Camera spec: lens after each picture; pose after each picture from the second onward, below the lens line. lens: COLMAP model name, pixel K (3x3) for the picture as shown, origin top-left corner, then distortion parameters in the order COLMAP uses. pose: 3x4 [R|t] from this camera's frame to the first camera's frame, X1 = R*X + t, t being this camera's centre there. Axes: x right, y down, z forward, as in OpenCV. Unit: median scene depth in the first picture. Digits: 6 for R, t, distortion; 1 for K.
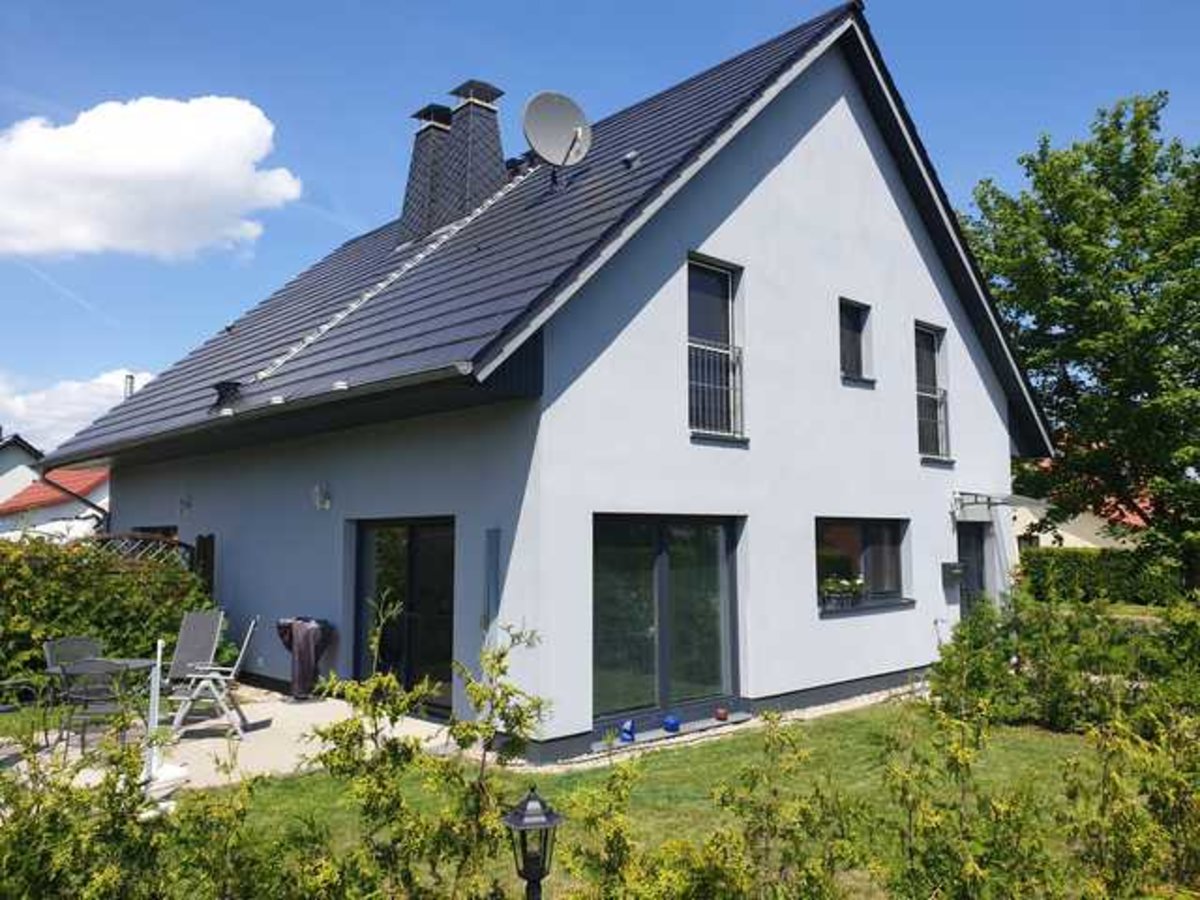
lens RADIAL K [[907.9, 0, 600.0], [0, 907.9, 450.0], [0, 0, 1]] dist [0.009349, 0.006609]
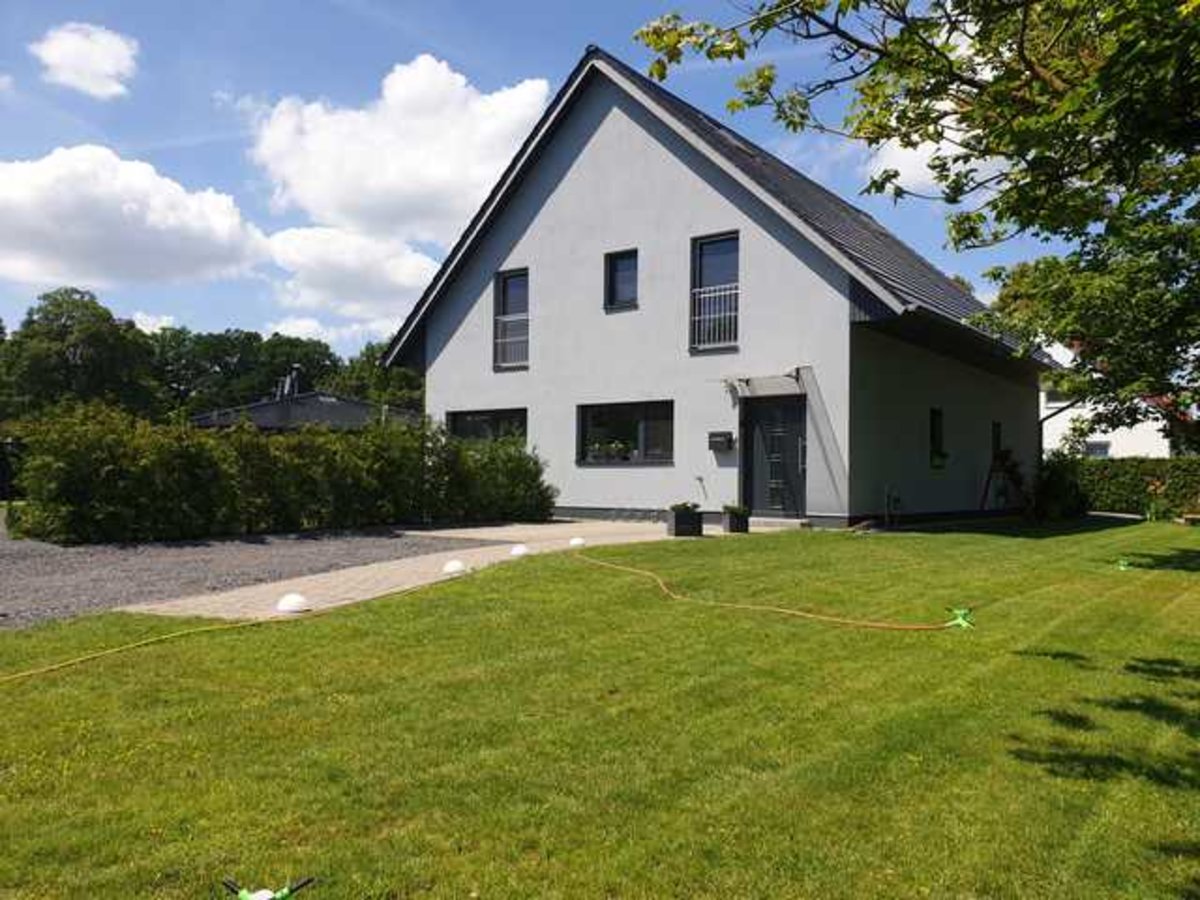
lens RADIAL K [[907.9, 0, 600.0], [0, 907.9, 450.0], [0, 0, 1]] dist [0.009349, 0.006609]
pose [[0.181330, 0.015554, -0.983299, 2.008327], [0.118181, 0.992284, 0.037490, 0.106521], [0.976295, -0.123005, 0.178093, 0.809931]]
